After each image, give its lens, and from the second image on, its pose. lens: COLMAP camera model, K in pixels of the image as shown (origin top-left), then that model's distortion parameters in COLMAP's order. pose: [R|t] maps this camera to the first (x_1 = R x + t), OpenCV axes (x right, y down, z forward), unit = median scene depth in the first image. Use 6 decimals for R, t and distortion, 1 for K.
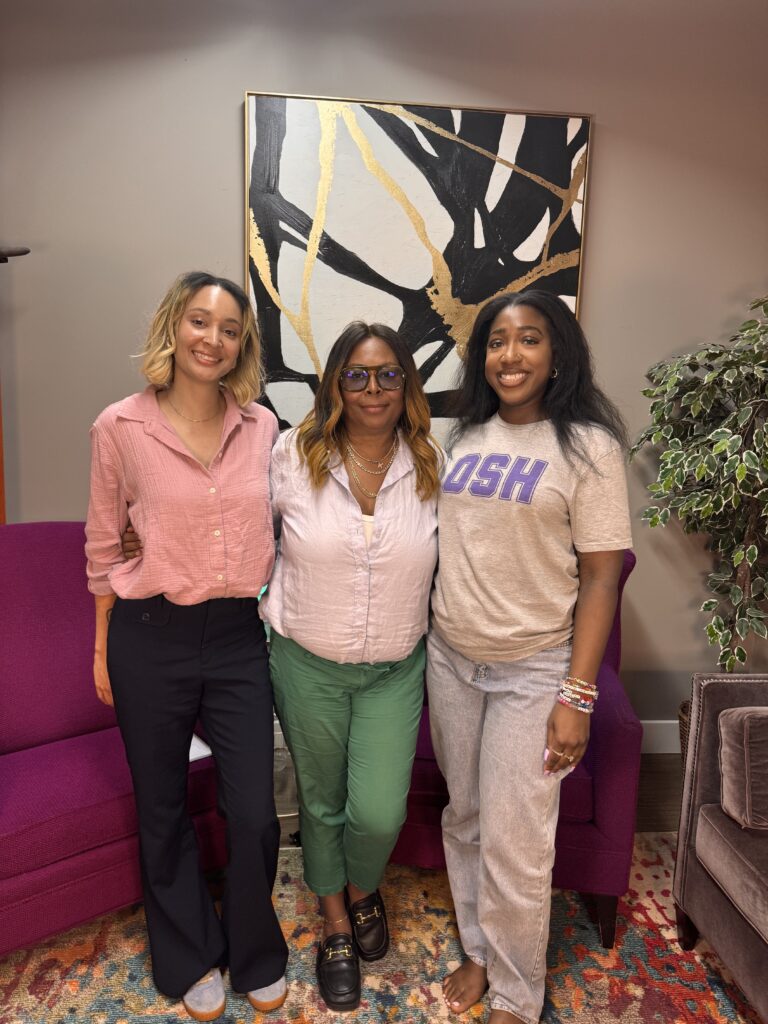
lens RADIAL K [[715.9, 0, 384.0], [0, 715.9, 512.0], [0, 0, 1]] dist [-0.003030, -0.002026]
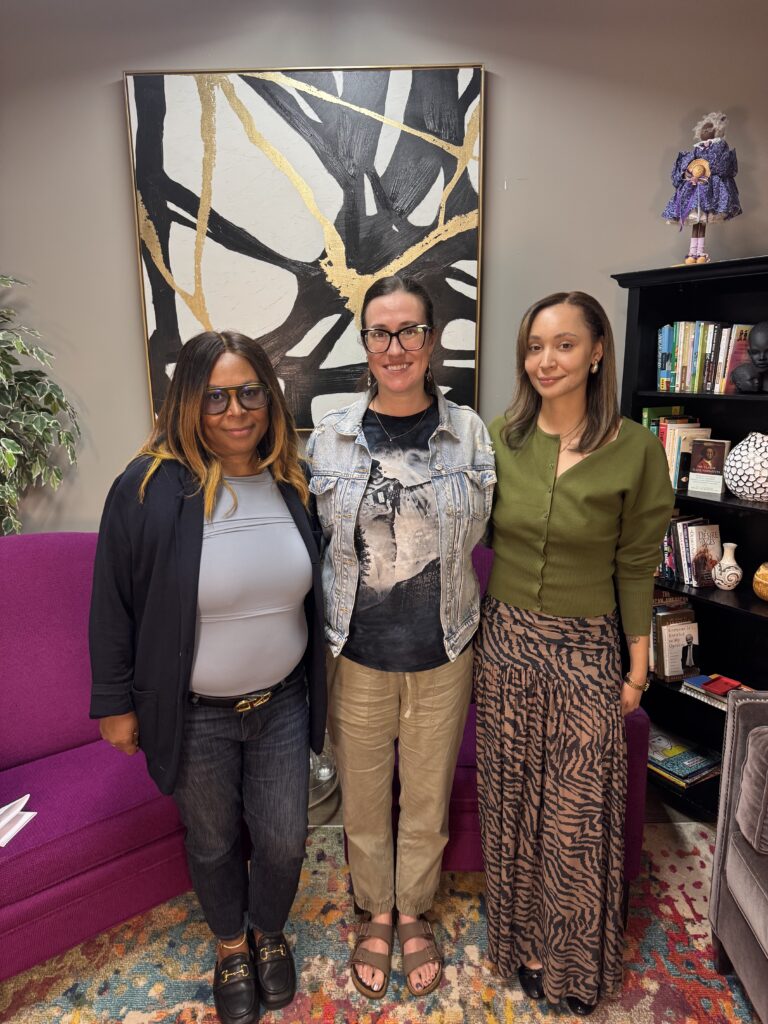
lens RADIAL K [[715.9, 0, 384.0], [0, 715.9, 512.0], [0, 0, 1]] dist [-0.003030, -0.002026]
pose [[0.993066, -0.017556, -0.116237, 0.251857], [0.020266, 0.999549, 0.022175, 0.008503], [0.115795, -0.024377, 0.992974, 0.038085]]
